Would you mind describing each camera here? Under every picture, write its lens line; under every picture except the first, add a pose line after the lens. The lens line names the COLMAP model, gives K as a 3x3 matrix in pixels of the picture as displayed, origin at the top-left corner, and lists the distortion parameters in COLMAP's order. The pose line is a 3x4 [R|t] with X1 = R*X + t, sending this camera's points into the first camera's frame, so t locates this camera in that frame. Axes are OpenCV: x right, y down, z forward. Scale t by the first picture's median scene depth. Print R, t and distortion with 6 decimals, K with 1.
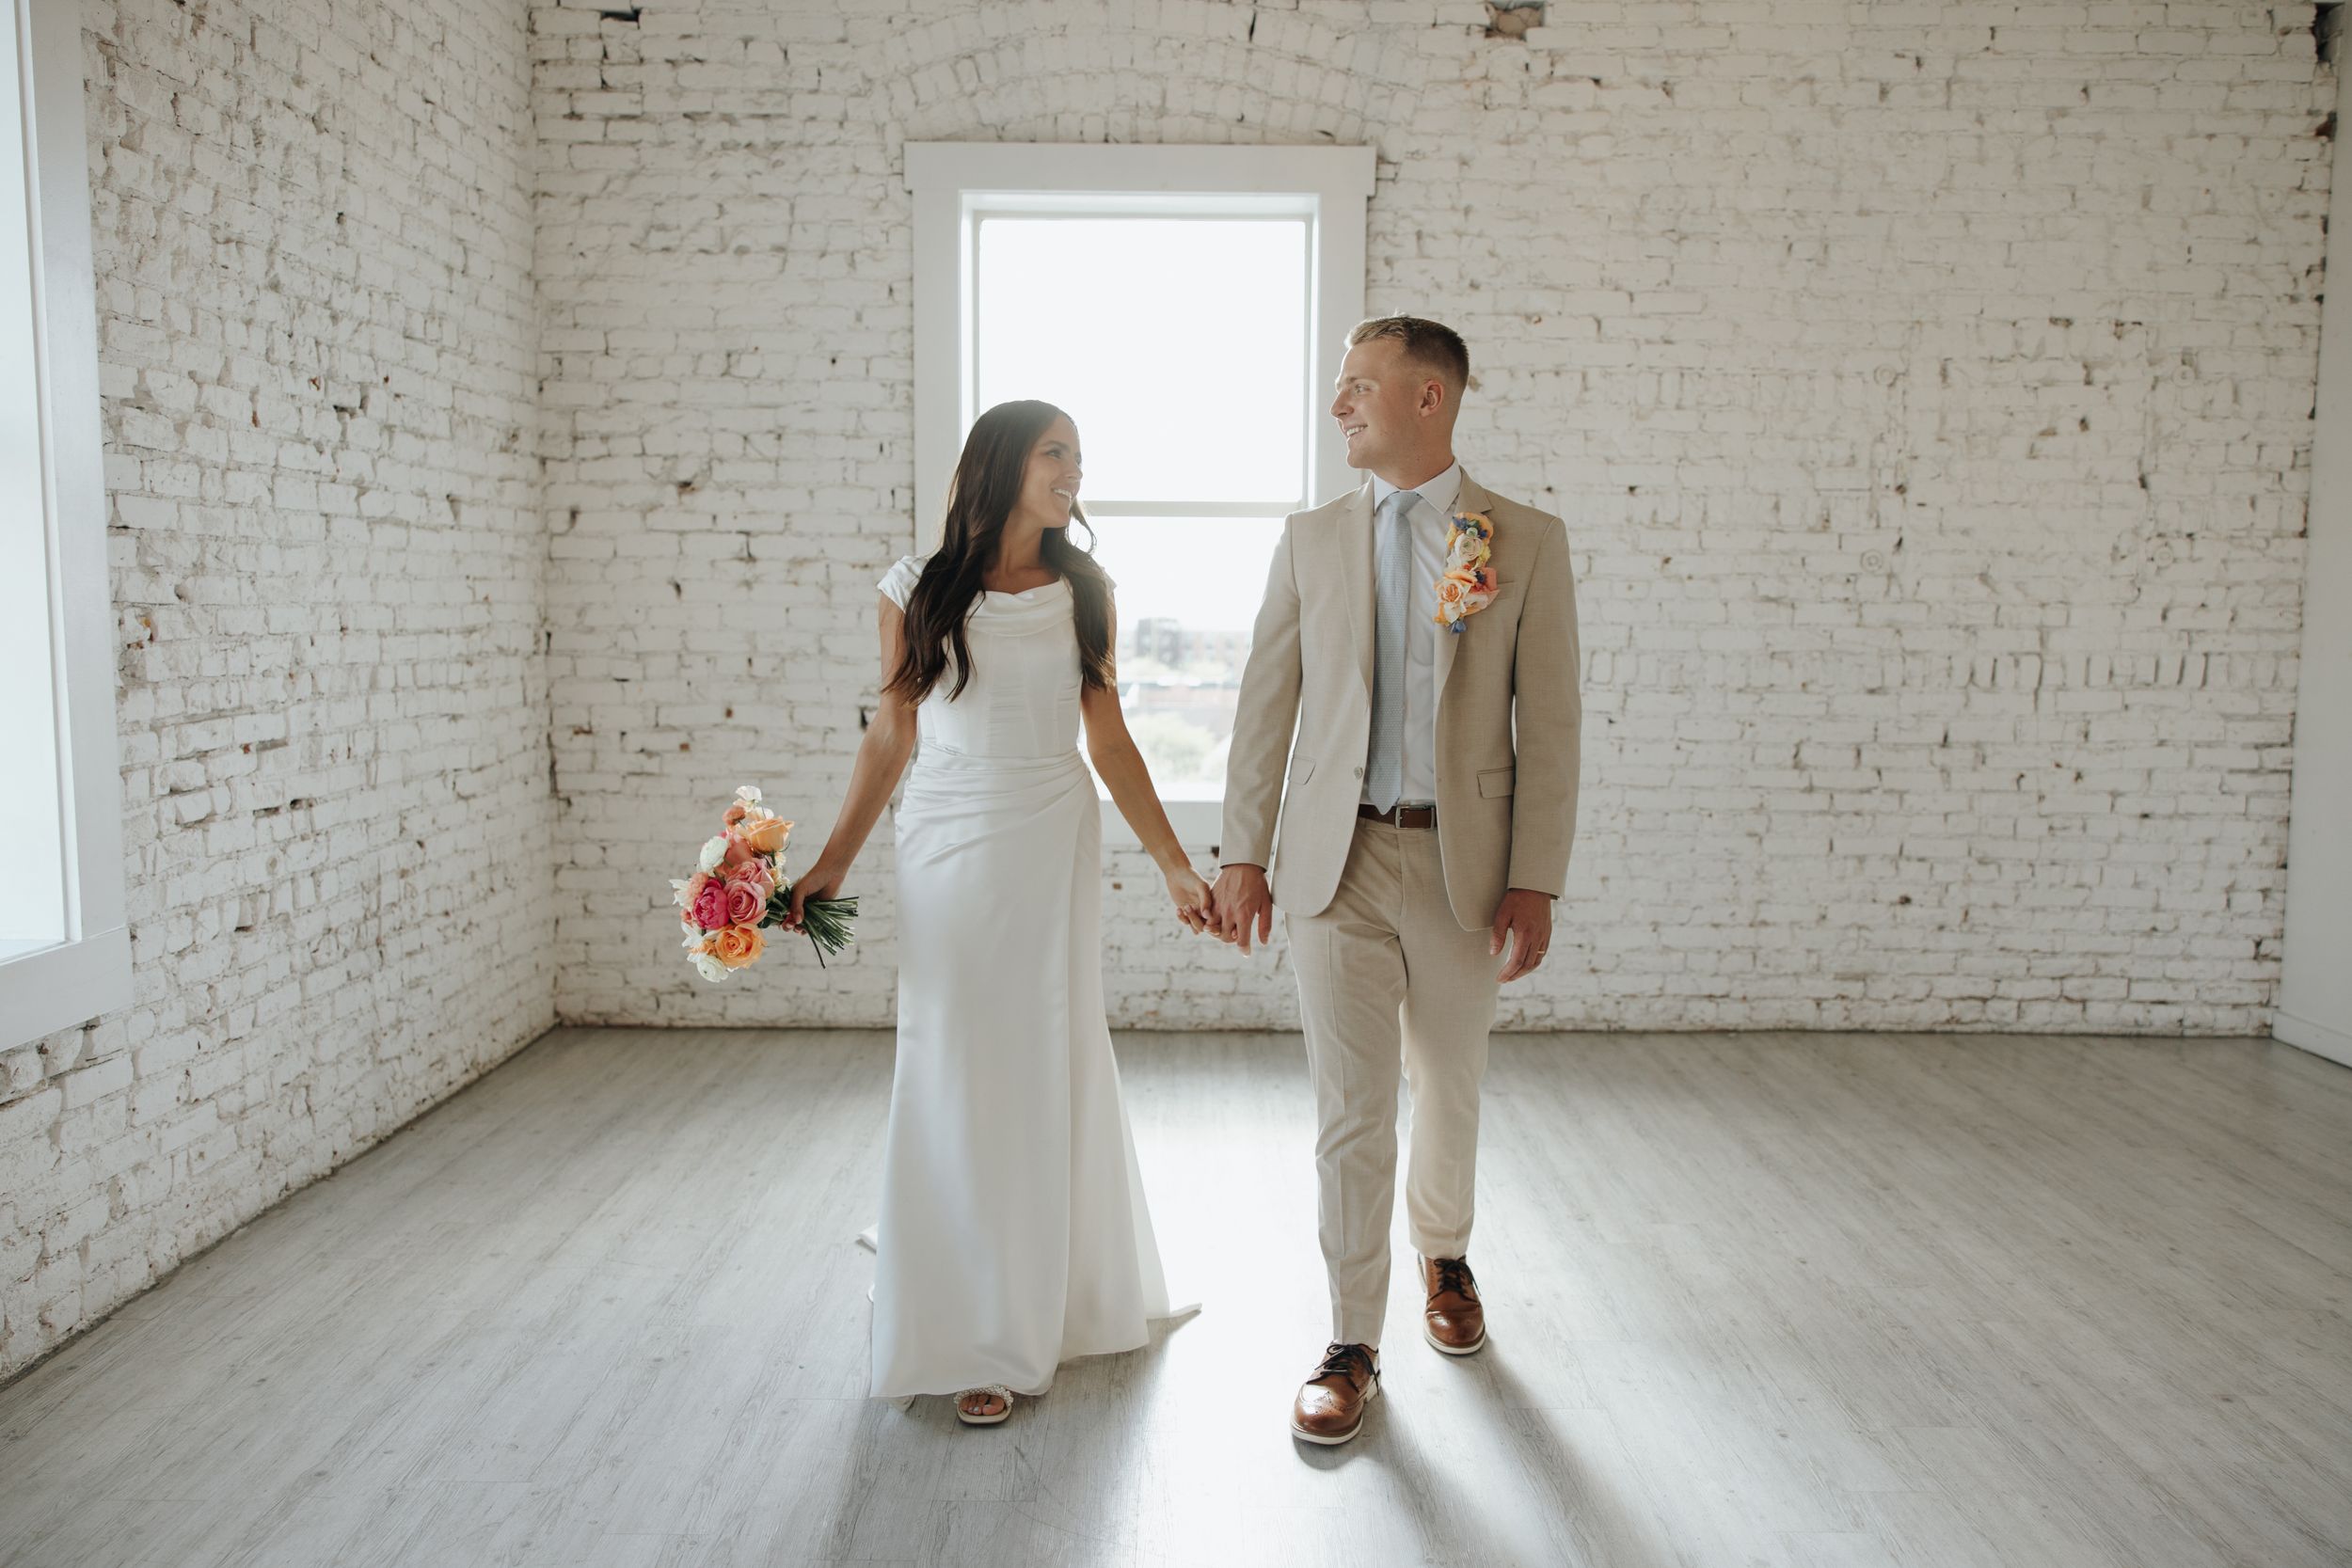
lens RADIAL K [[1913.4, 0, 1189.9], [0, 1913.4, 789.1], [0, 0, 1]] dist [0.005425, 0.000097]
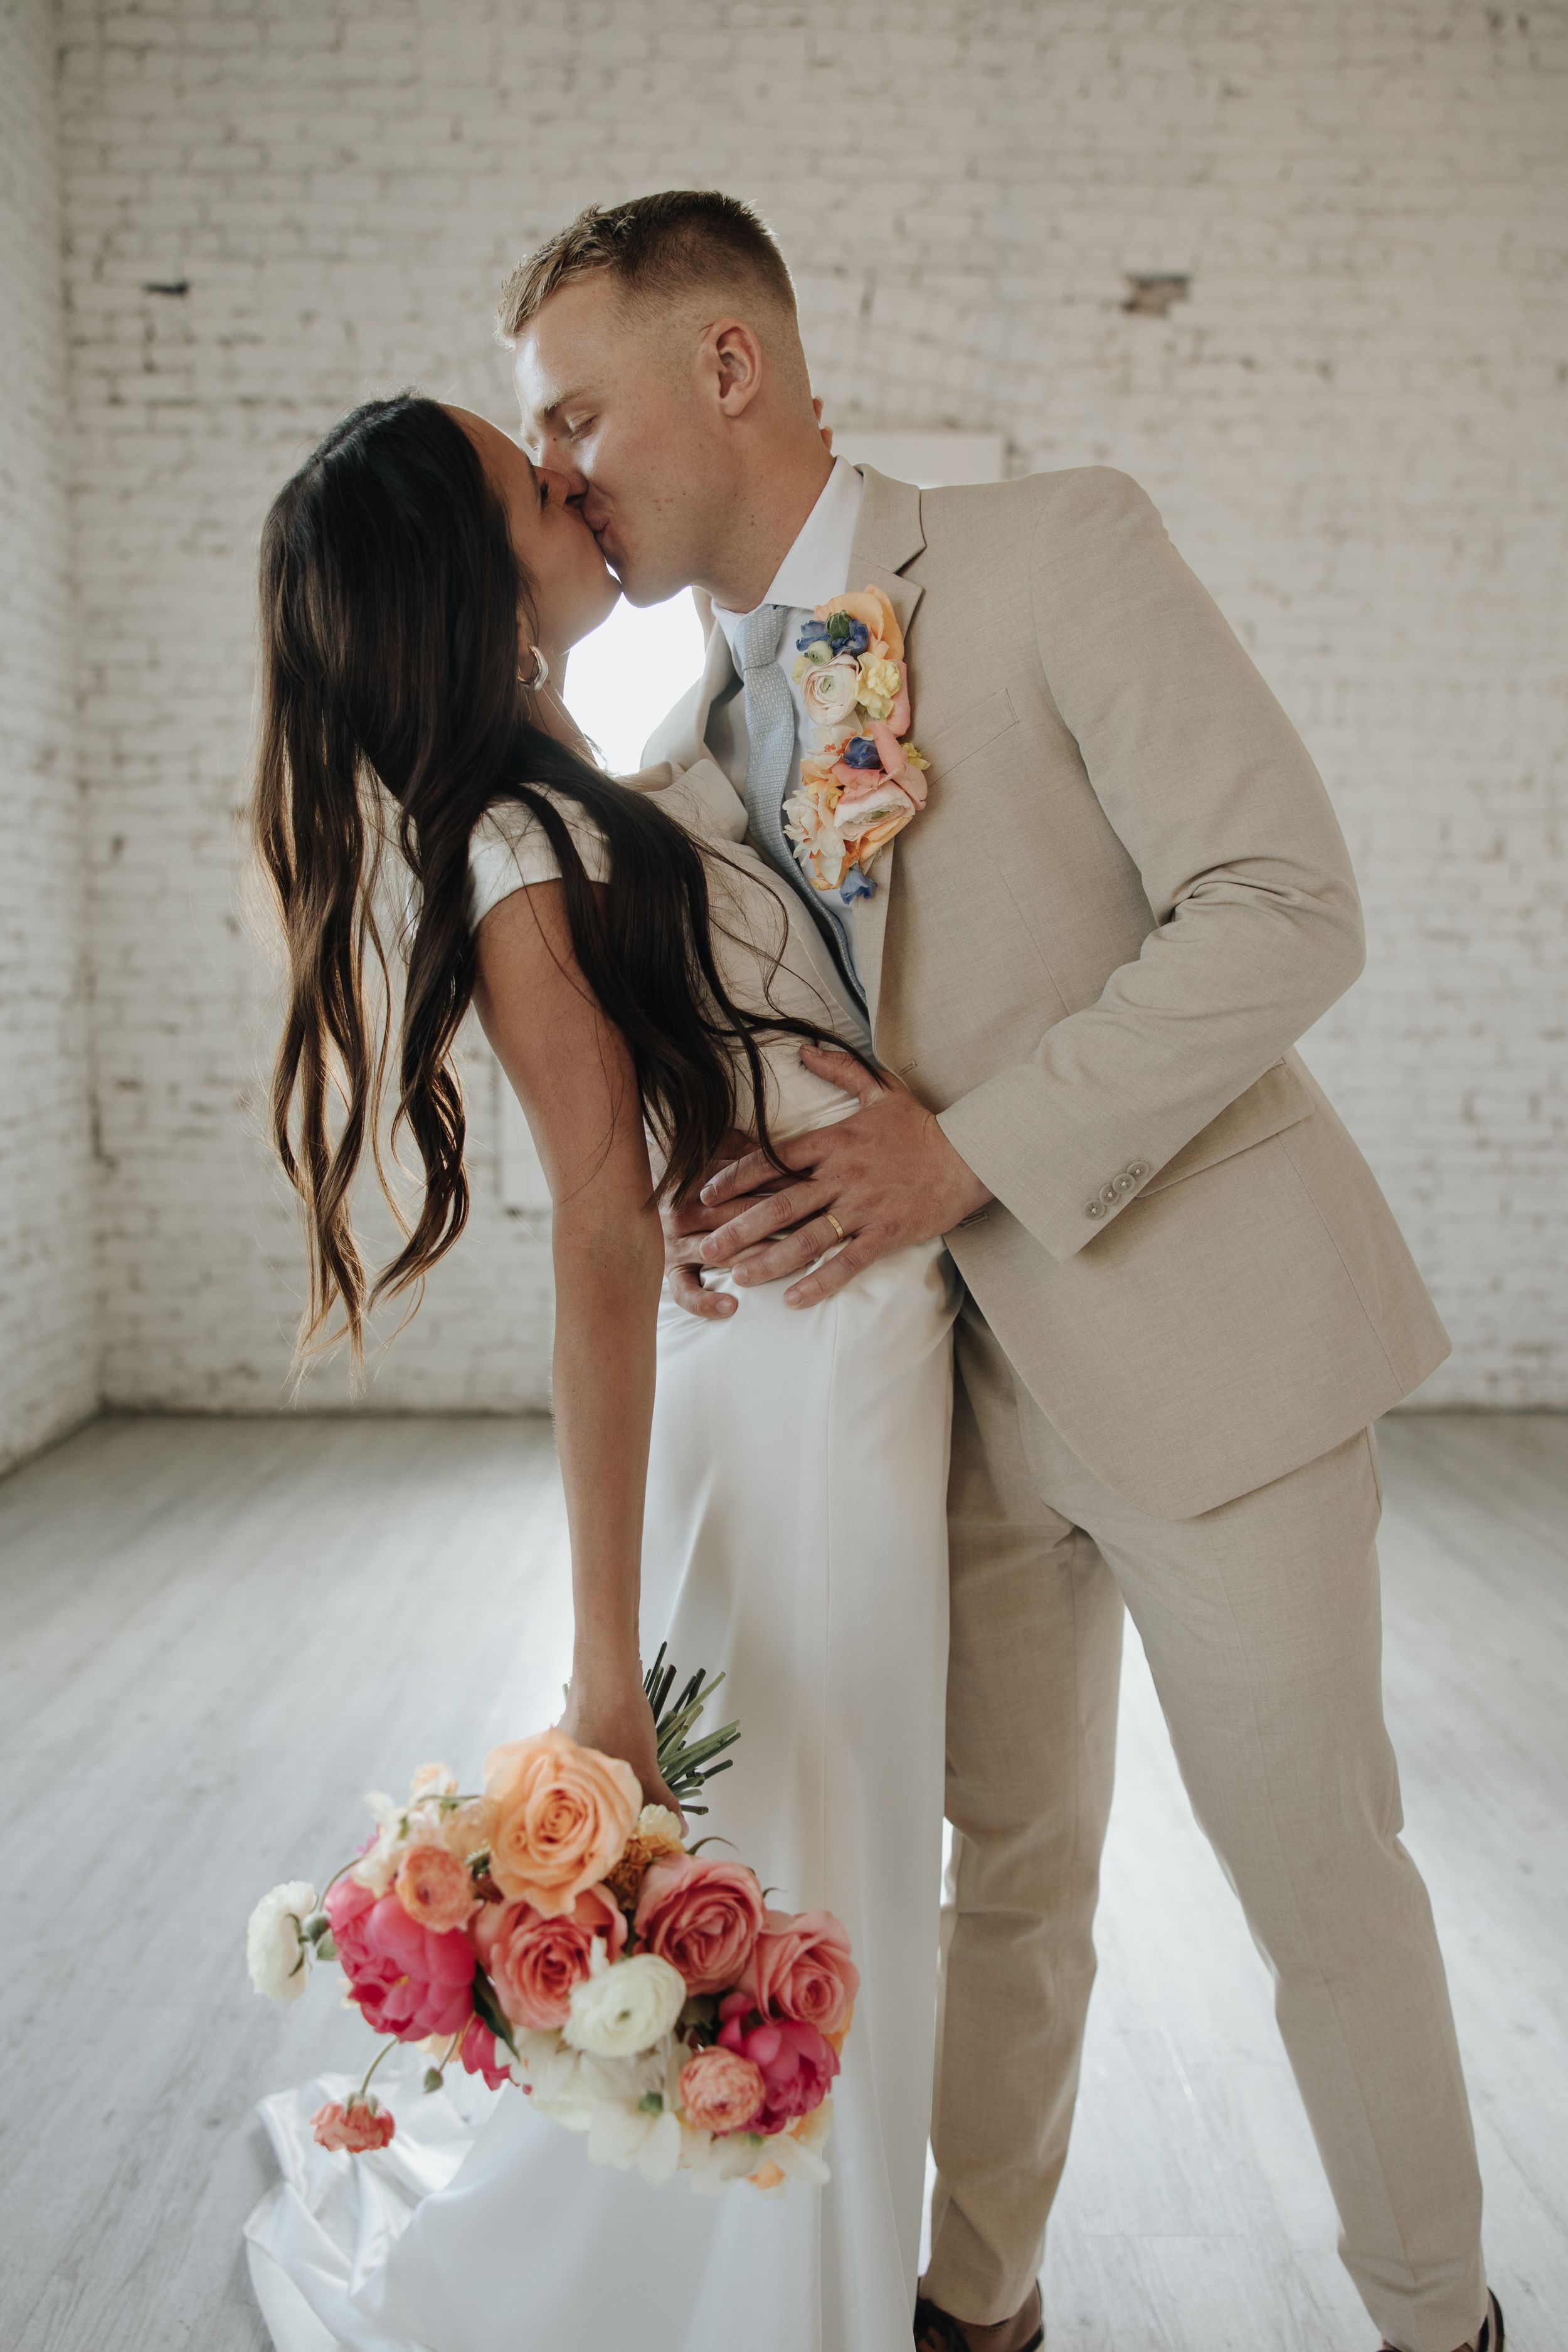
lens RADIAL K [[1913.5, 0, 790.8], [0, 1913.5, 1185.8], [0, 0, 1]] dist [0.005425, 0.000097]
pose [[0.999944, -0.004153, 0.009704, -0.013981], [0.004183, 0.999987, -0.003045, 0.021997], [-0.009691, 0.003085, 0.999948, 0.095885]]
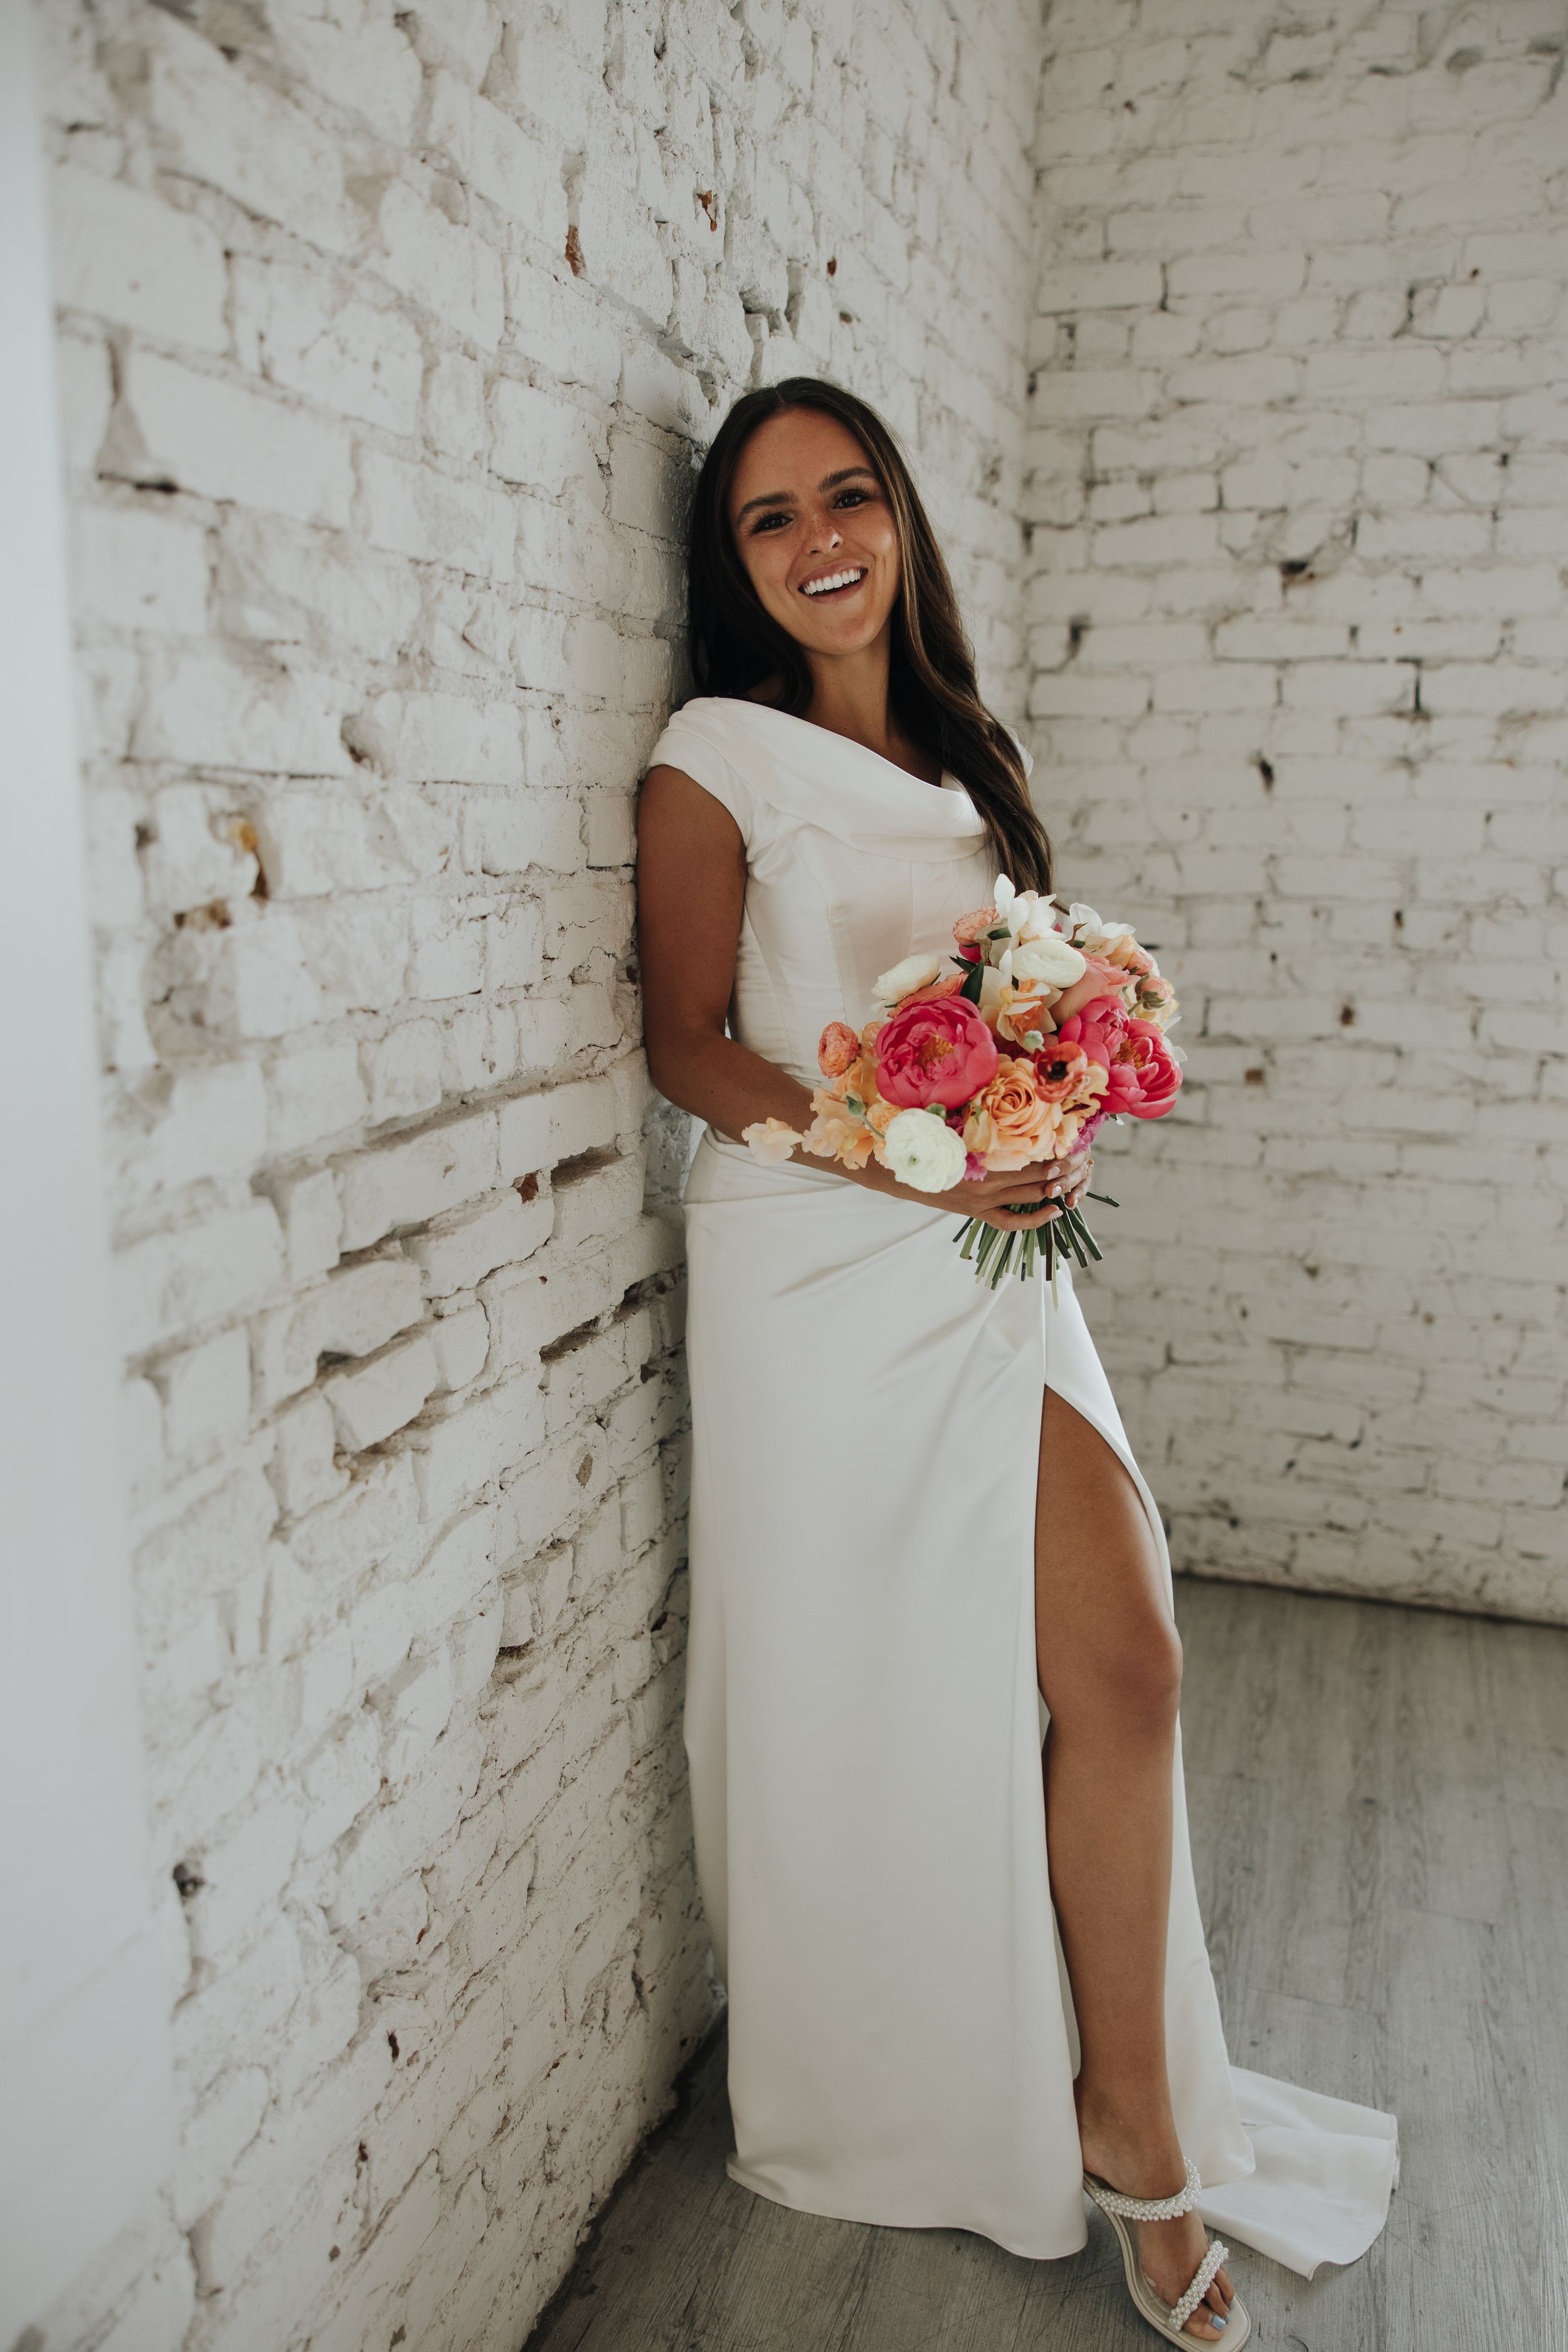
lens RADIAL K [[1913.5, 0, 763.9], [0, 1913.5, 1210.5], [0, 0, 1]] dist [0.005425, 0.000097]
pose [[0.948207, 0.071279, -0.309552, -0.231952], [-0.037632, 0.992843, 0.113344, -0.041146], [0.315415, -0.095825, 0.944103, 0.460879]]
